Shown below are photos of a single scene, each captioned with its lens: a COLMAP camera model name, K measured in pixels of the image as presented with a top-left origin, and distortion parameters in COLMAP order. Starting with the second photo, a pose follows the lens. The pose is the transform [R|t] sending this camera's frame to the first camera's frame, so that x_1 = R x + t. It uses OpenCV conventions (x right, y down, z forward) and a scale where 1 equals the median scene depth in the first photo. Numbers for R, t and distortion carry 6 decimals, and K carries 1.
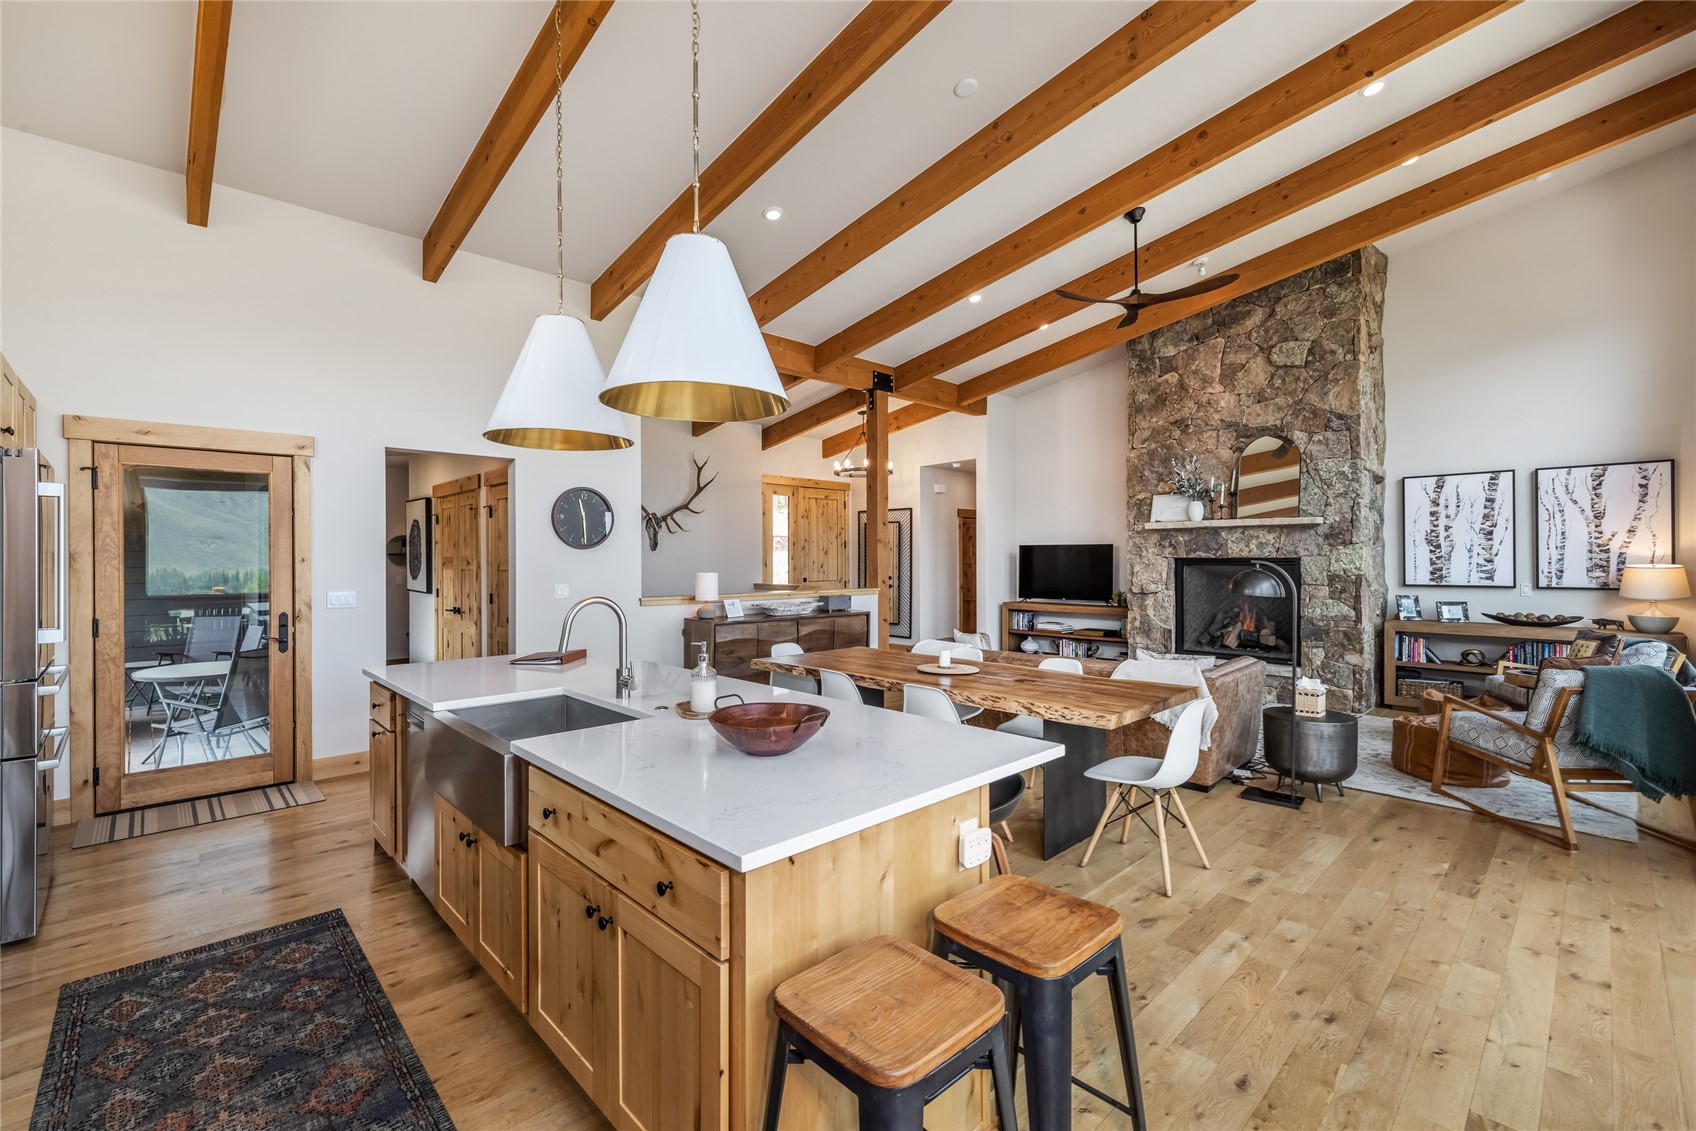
lens RADIAL K [[726.5, 0, 851.5], [0, 726.5, 559.8], [0, 0, 1]] dist [0.008251, -0.001010]
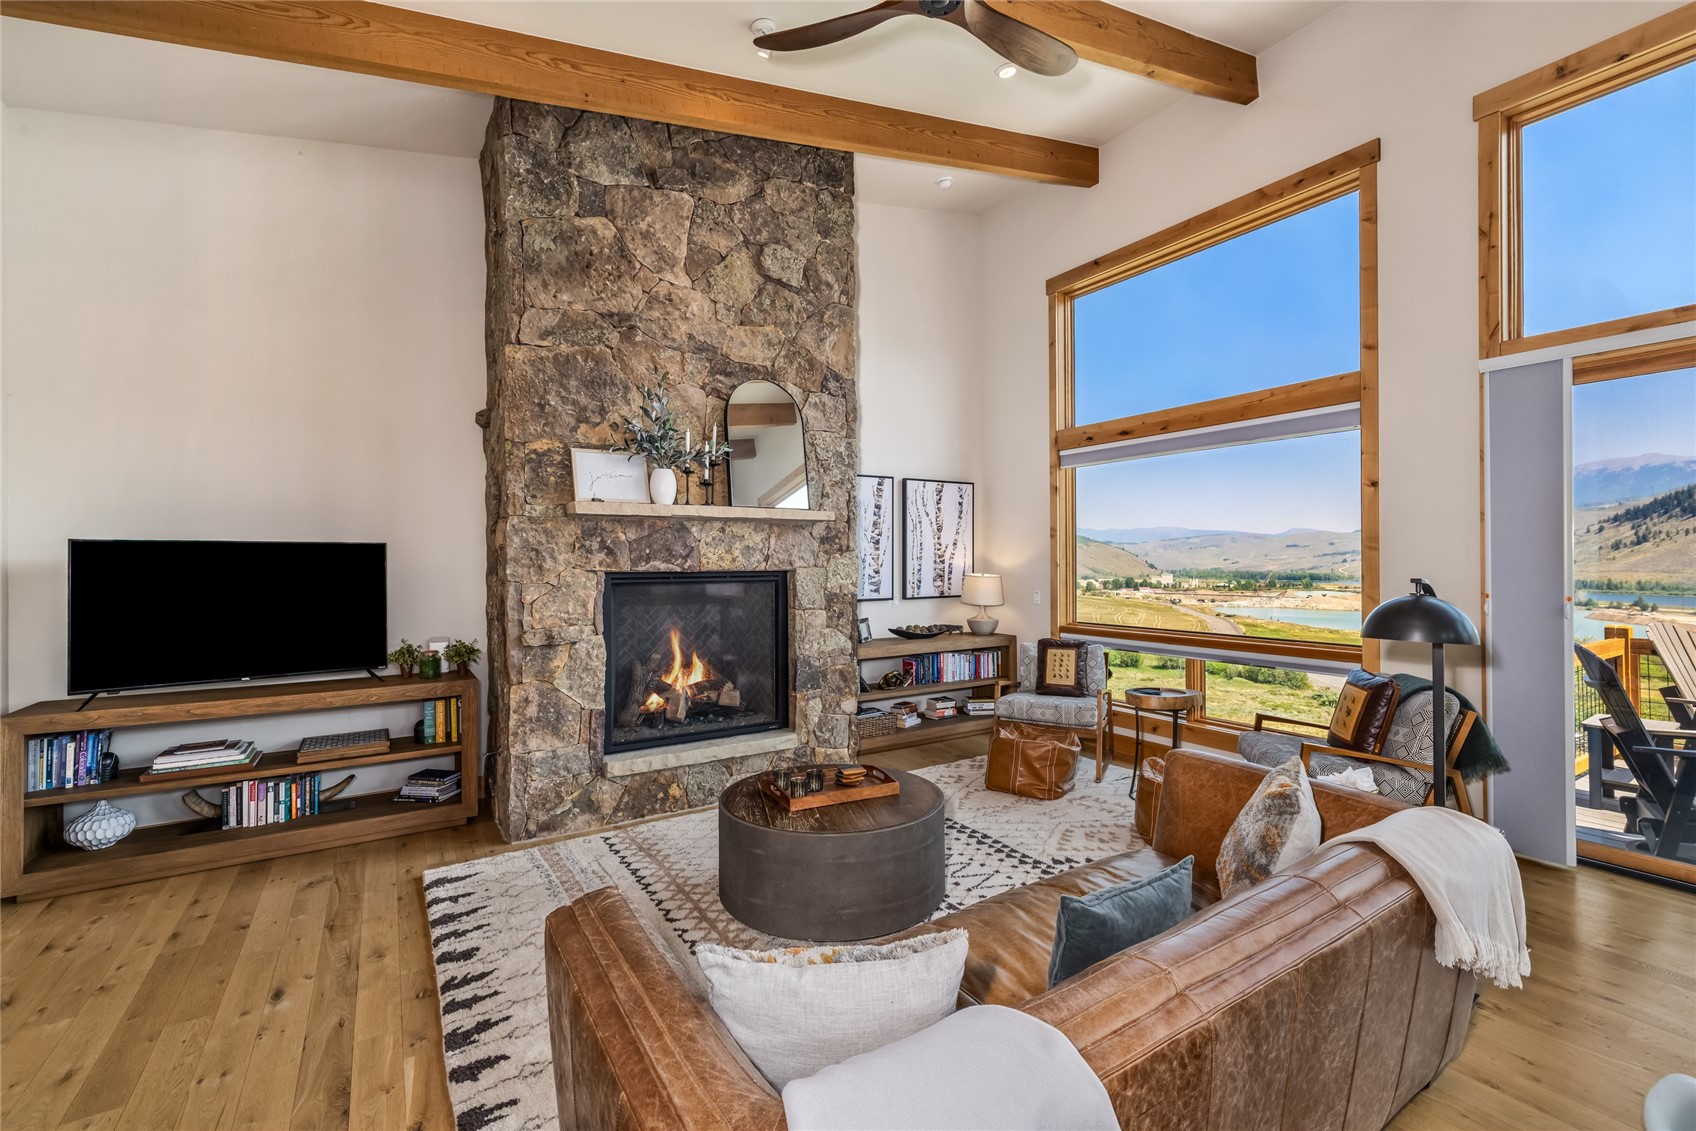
lens RADIAL K [[726.5, 0, 839.9], [0, 726.5, 560.1], [0, 0, 1]] dist [0.008251, -0.001010]
pose [[0.204763, 0.004495, 0.978801, -0.040863], [0.007582, 0.999952, -0.006178, -0.007946], [-0.978782, 0.008687, 0.204719, 0.829766]]
